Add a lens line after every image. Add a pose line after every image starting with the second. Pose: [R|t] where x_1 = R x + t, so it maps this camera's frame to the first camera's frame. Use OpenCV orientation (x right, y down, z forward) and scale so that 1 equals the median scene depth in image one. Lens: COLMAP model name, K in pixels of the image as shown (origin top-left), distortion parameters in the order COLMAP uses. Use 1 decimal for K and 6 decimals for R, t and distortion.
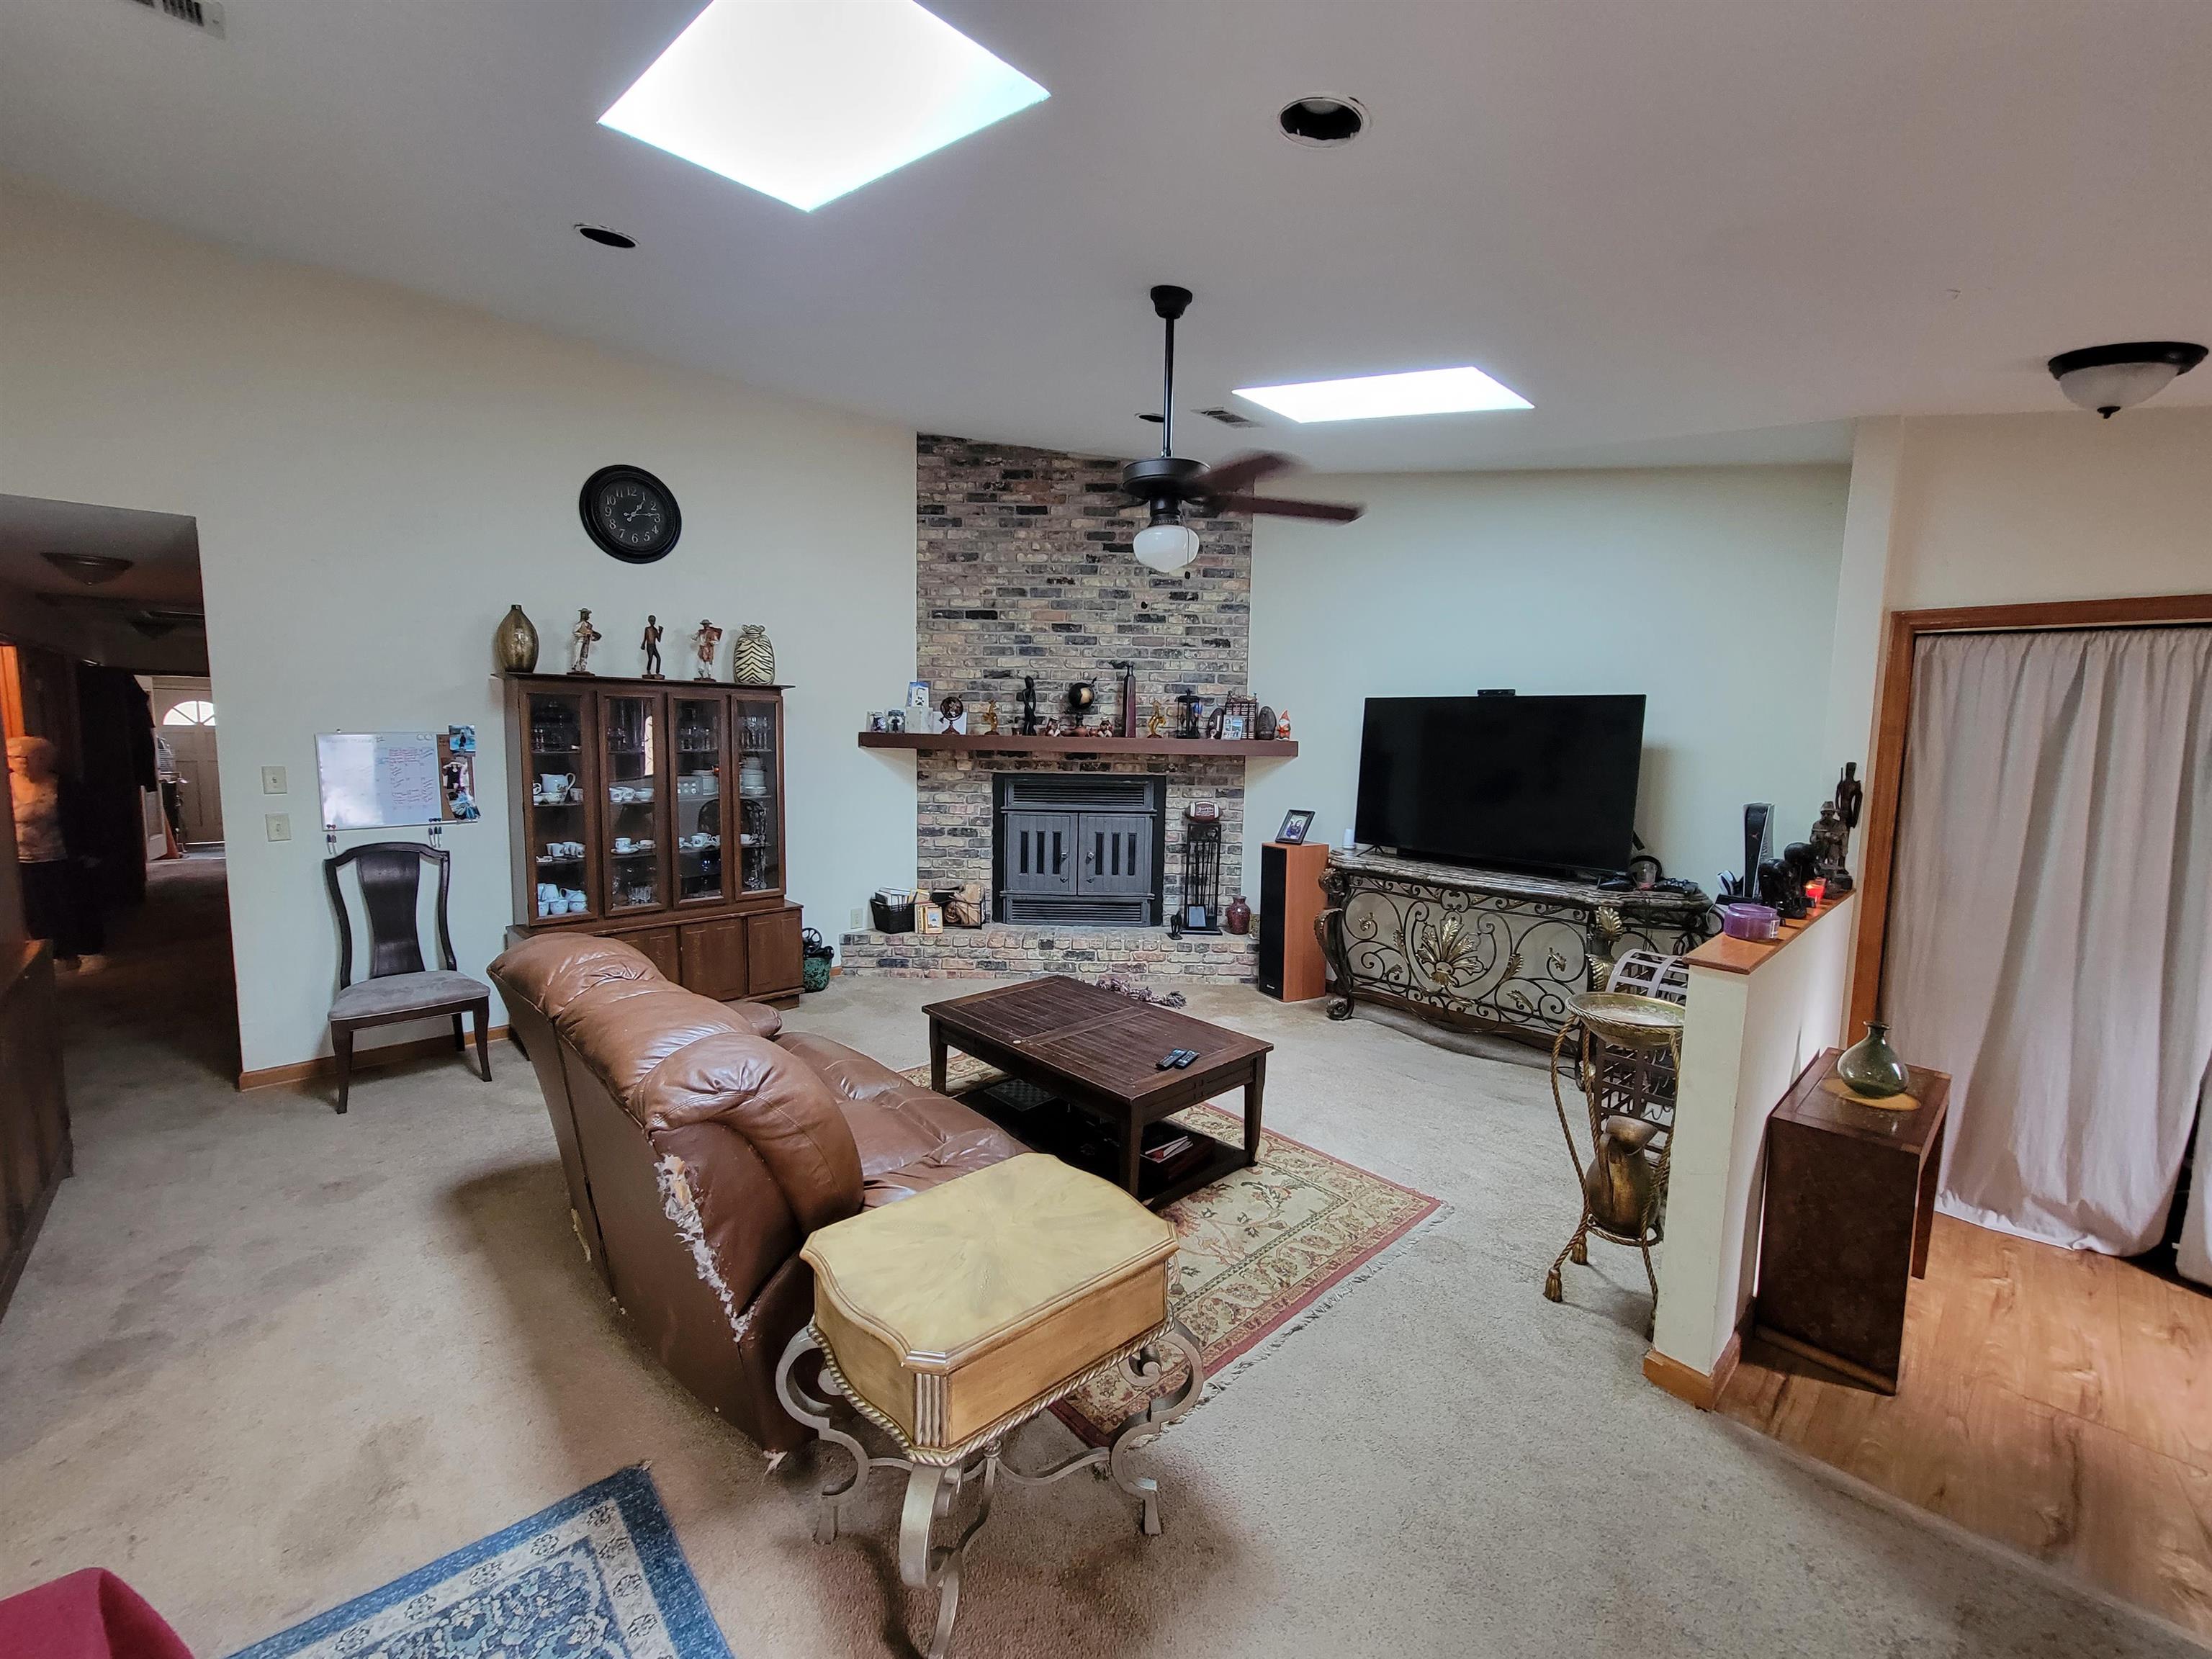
lens RADIAL K [[902.2, 0, 1099.9], [0, 902.2, 818.1], [0, 0, 1]] dist [-0.008096, 0.000419]
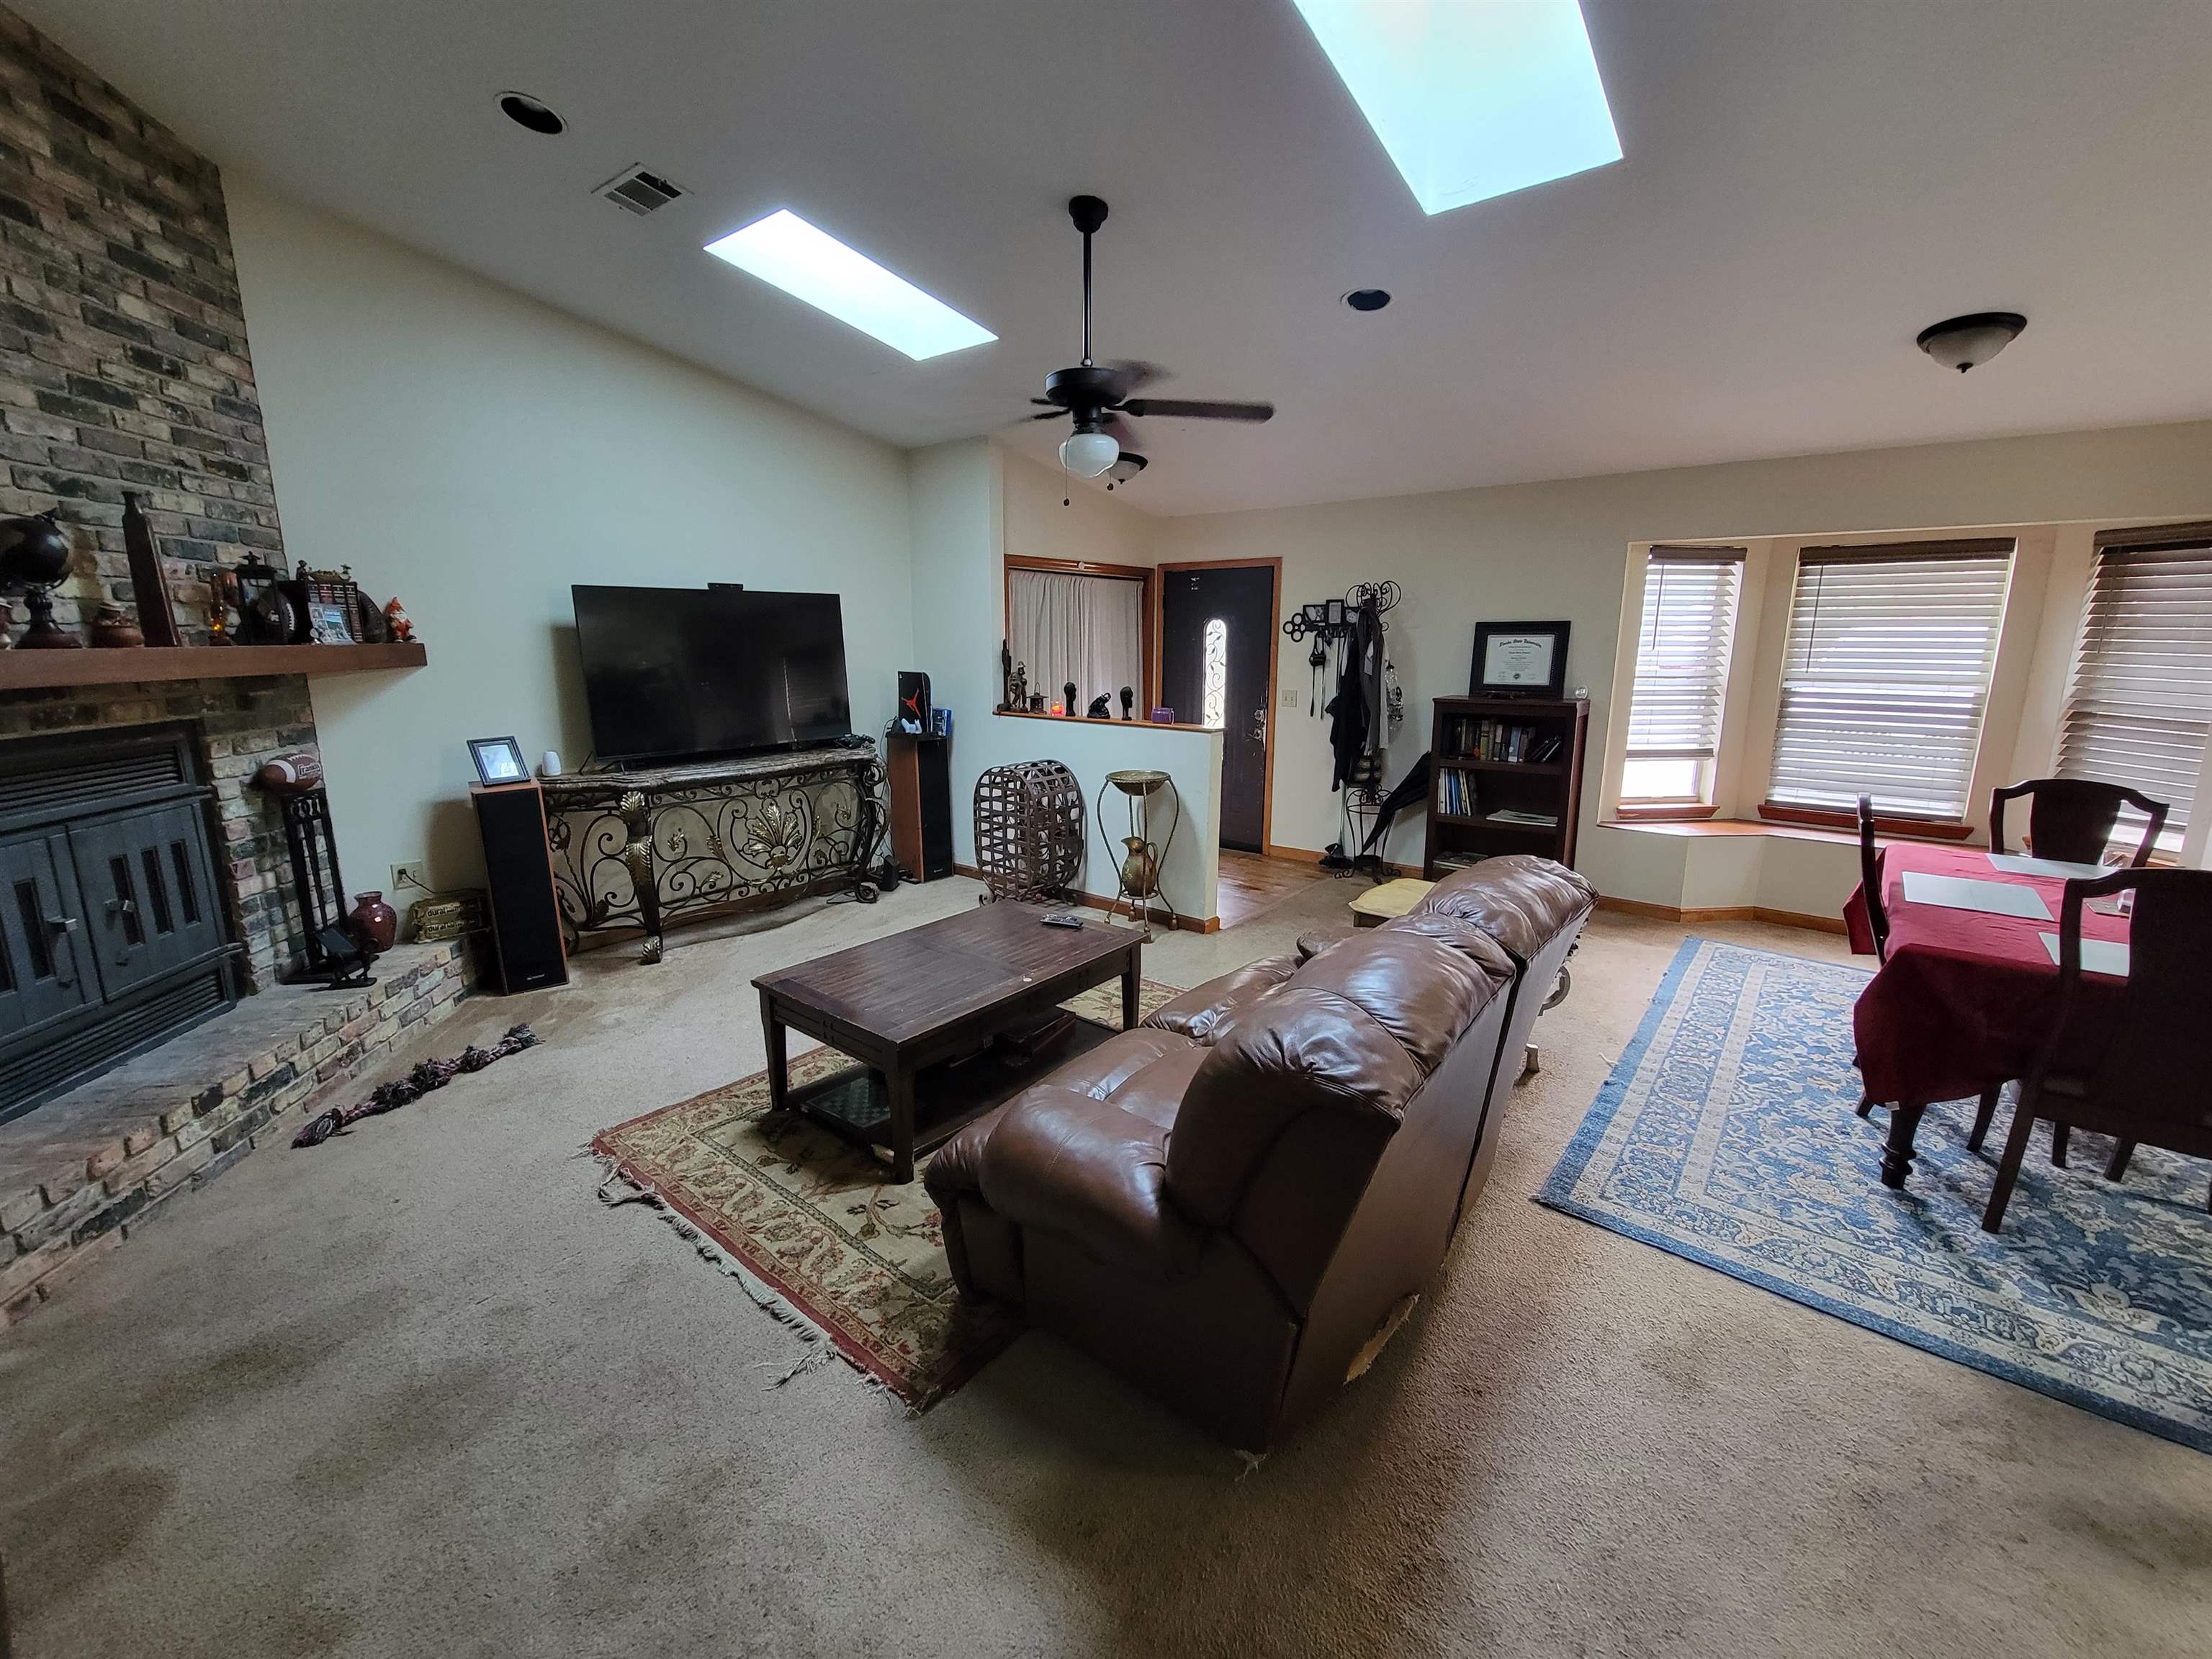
lens RADIAL K [[902.2, 0, 1093.8], [0, 902.2, 815.9], [0, 0, 1]] dist [-0.008096, 0.000419]
pose [[-0.130888, -0.213233, 0.968194, -0.524197], [0.101904, 0.968529, 0.227083, -0.059043], [-0.986146, 0.128385, -0.105040, 0.566857]]
